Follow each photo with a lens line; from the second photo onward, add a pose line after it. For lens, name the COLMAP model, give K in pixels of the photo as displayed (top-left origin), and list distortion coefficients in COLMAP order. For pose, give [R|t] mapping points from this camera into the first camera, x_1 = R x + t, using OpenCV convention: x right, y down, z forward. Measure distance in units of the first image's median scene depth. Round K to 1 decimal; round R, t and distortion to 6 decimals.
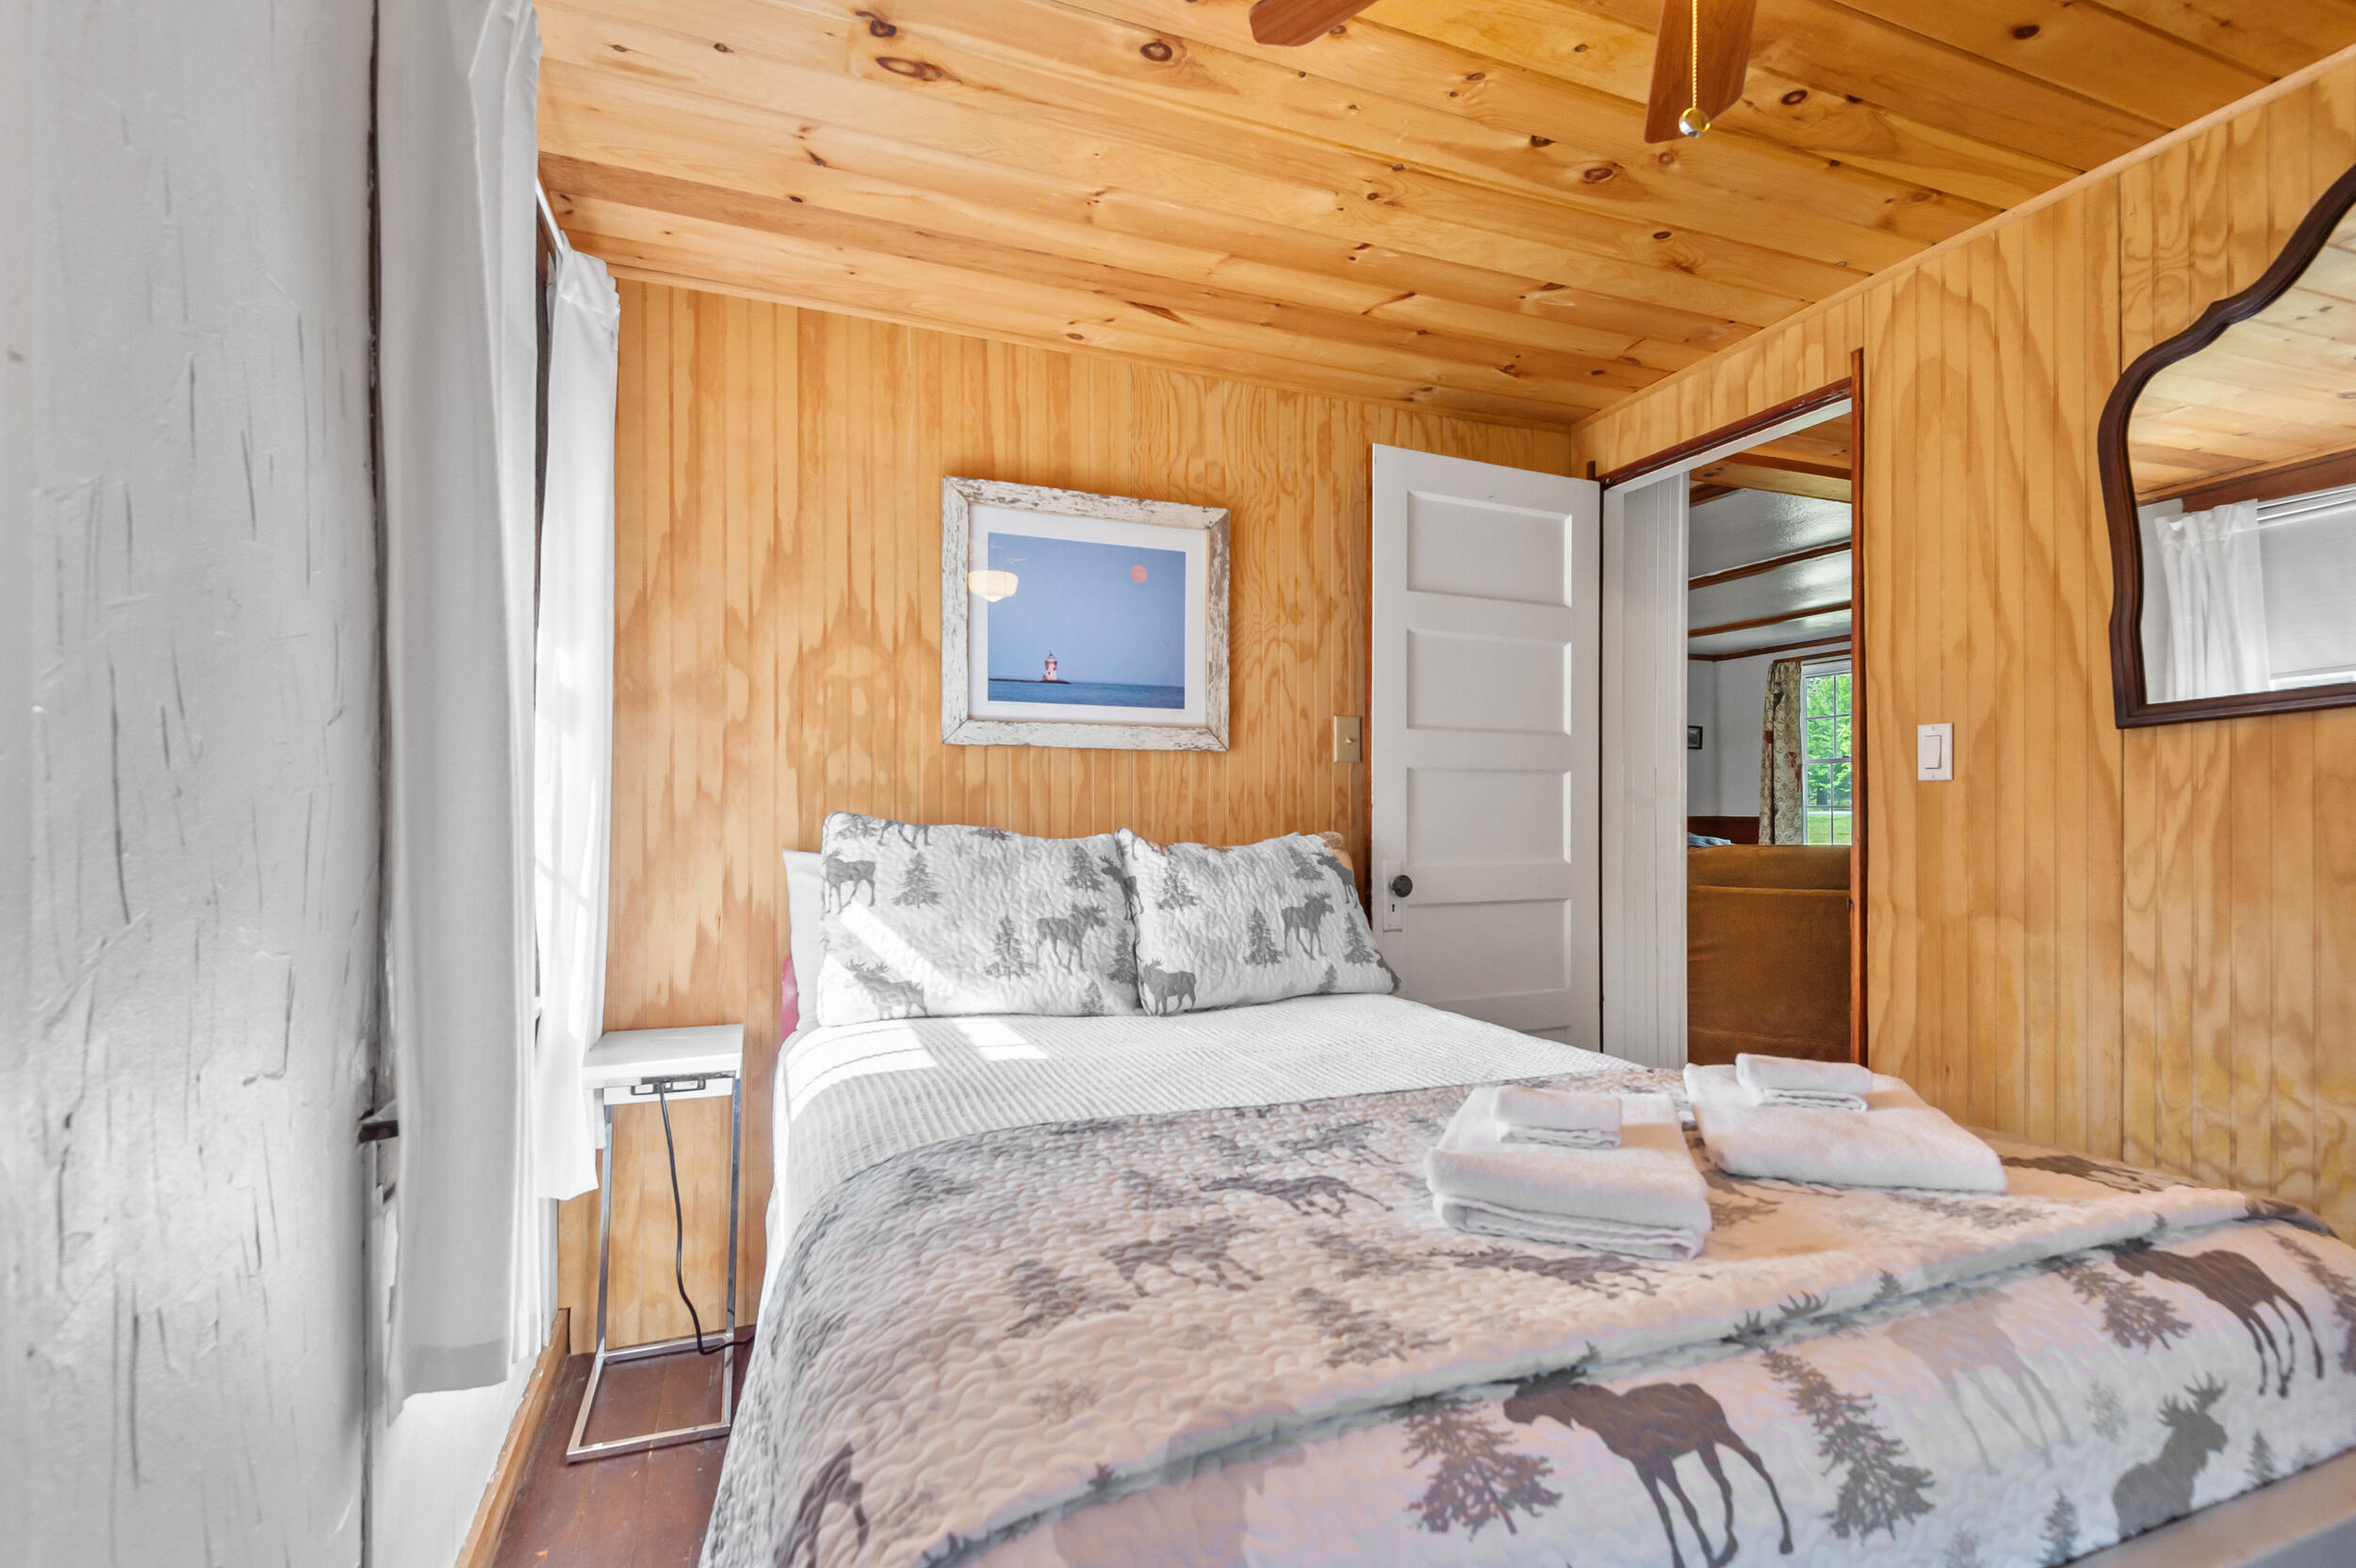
lens RADIAL K [[1080.0, 0, 1193.9], [0, 1080.0, 822.5], [0, 0, 1]] dist [0.011584, -0.008857]
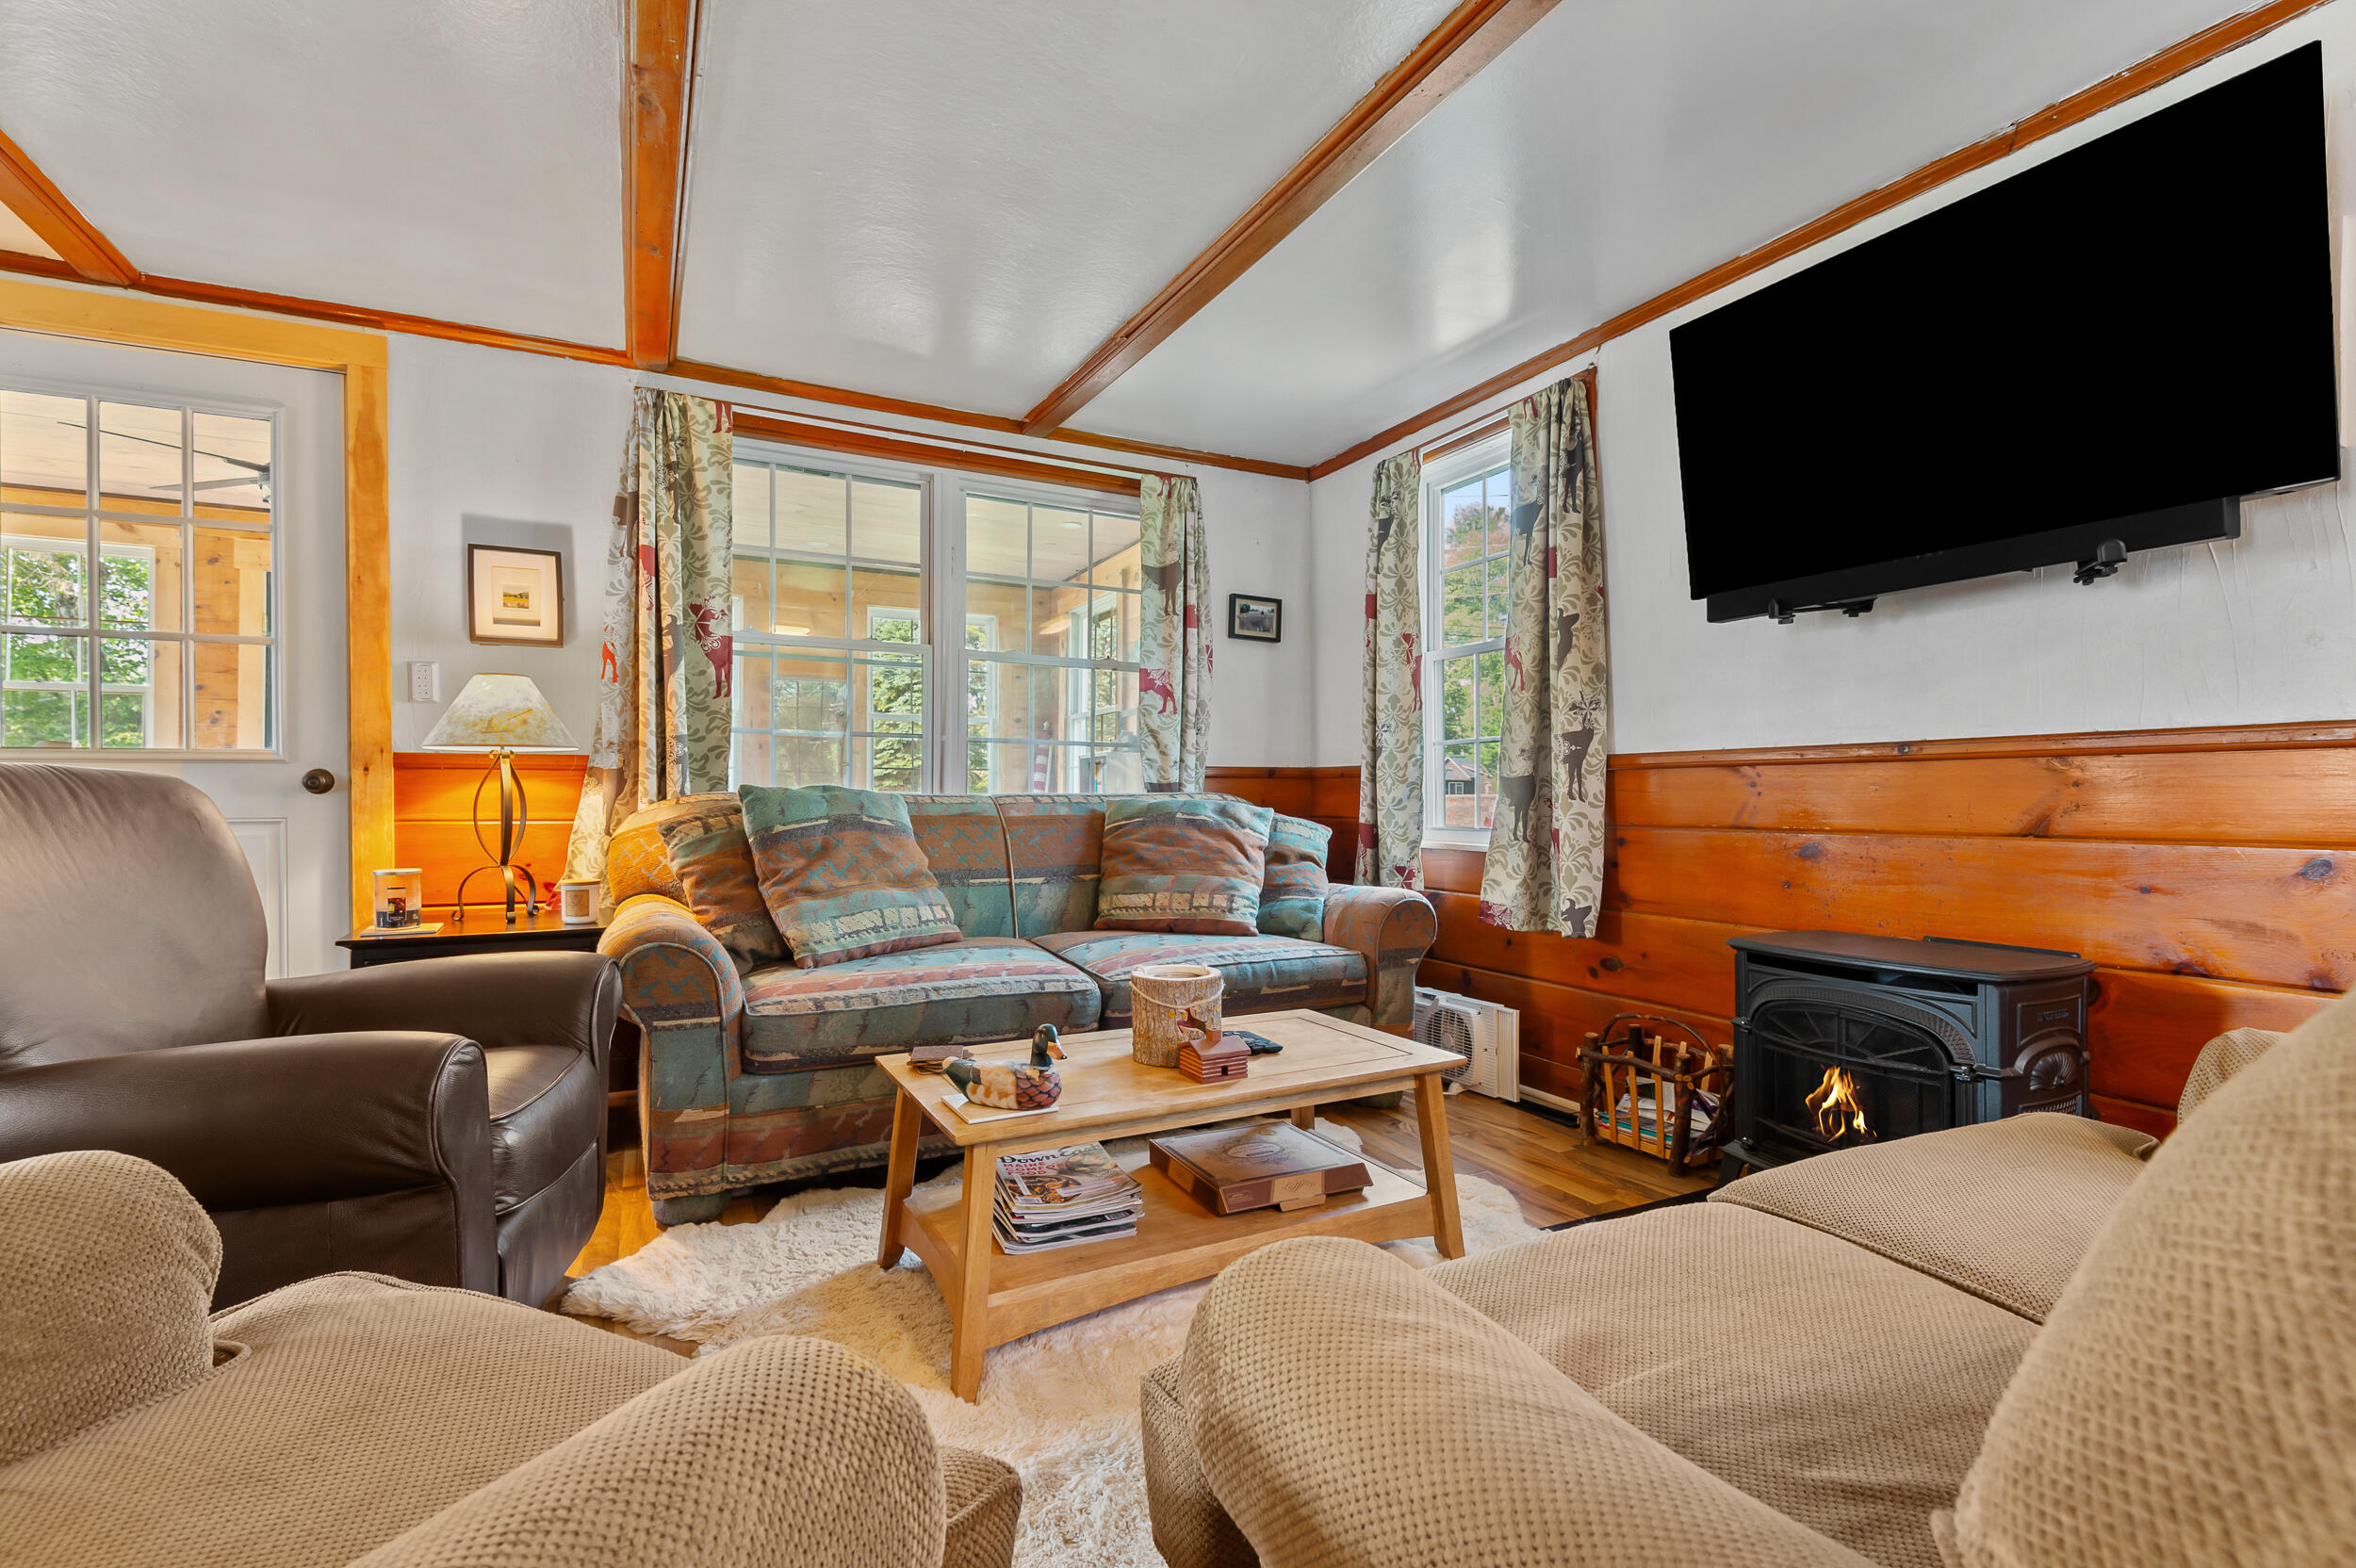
lens RADIAL K [[1080.0, 0, 1225.4], [0, 1080.0, 799.5], [0, 0, 1]] dist [0.011584, -0.008857]
pose [[0.993467, -0.000018, 0.114123, 0.408494], [0.000094, 1.000000, -0.000665, 0.012197], [-0.114123, 0.000671, 0.993466, 0.507500]]
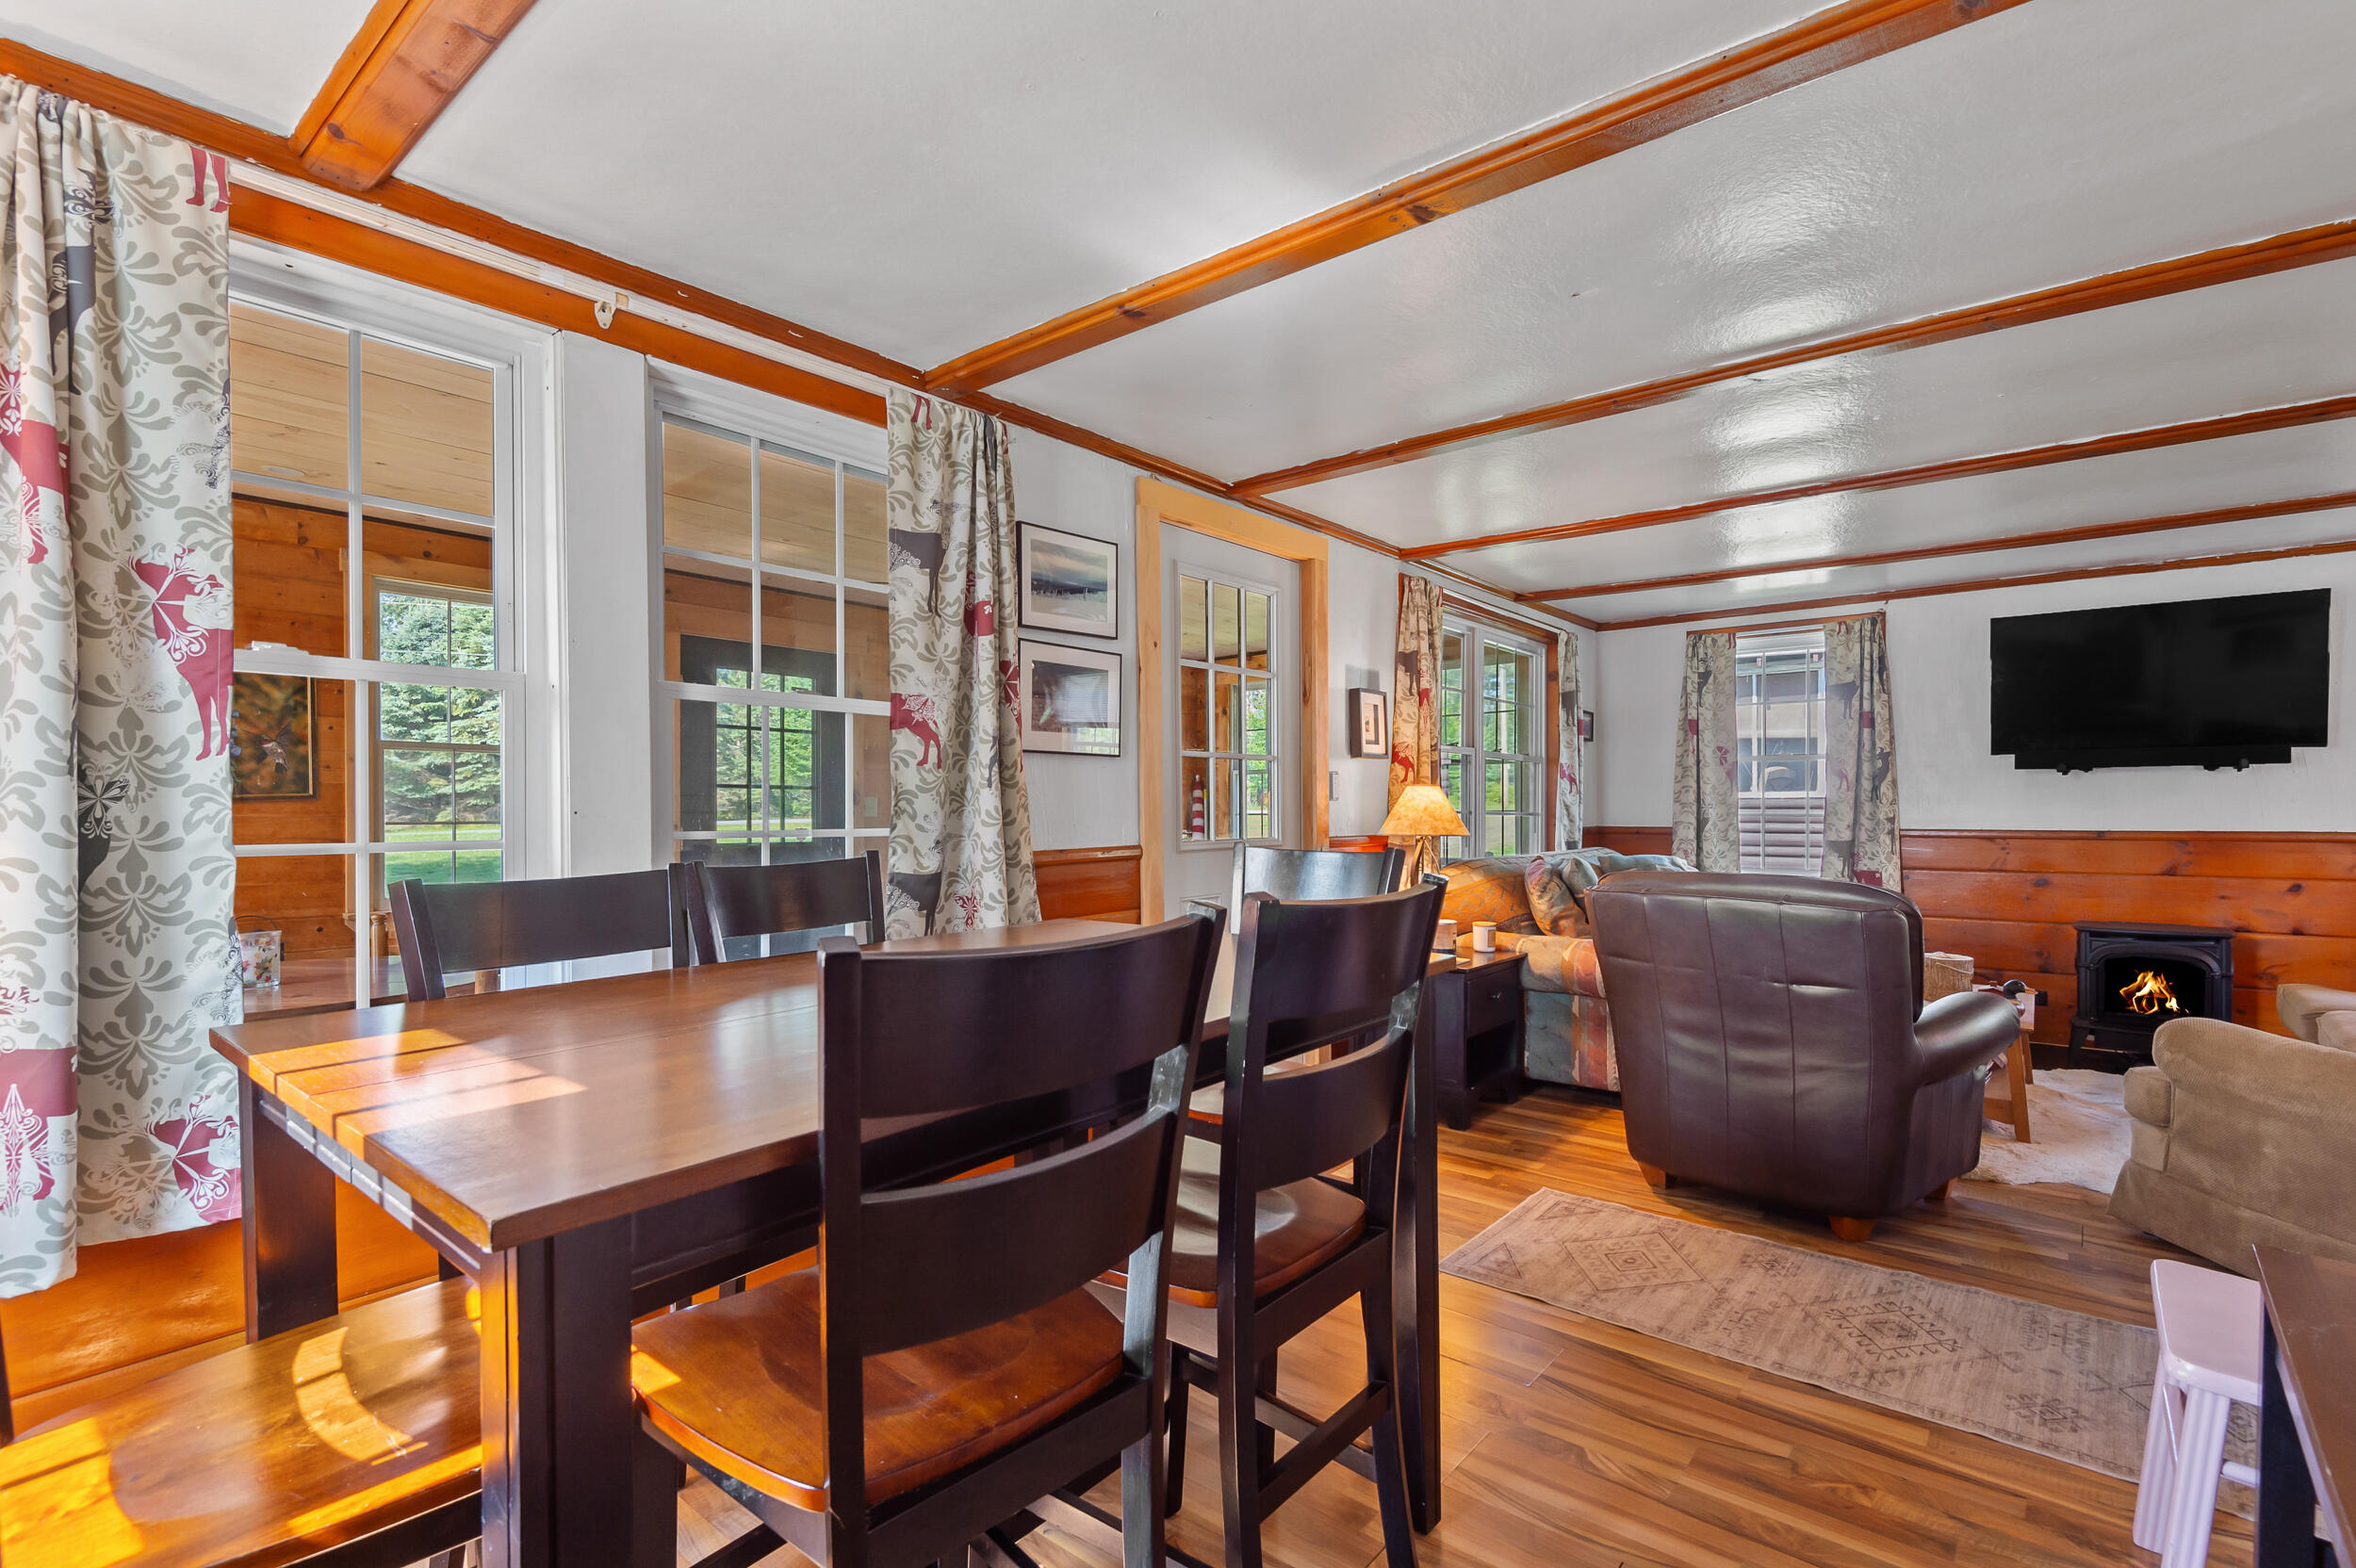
lens RADIAL K [[1080.0, 0, 1200.7], [0, 1080.0, 814.8], [0, 0, 1]] dist [0.011584, -0.008857]
pose [[0.871725, -0.006295, 0.489956, -0.173430], [0.004468, 0.999978, 0.004899, -0.020280], [-0.489976, -0.002081, 0.871733, 0.488842]]
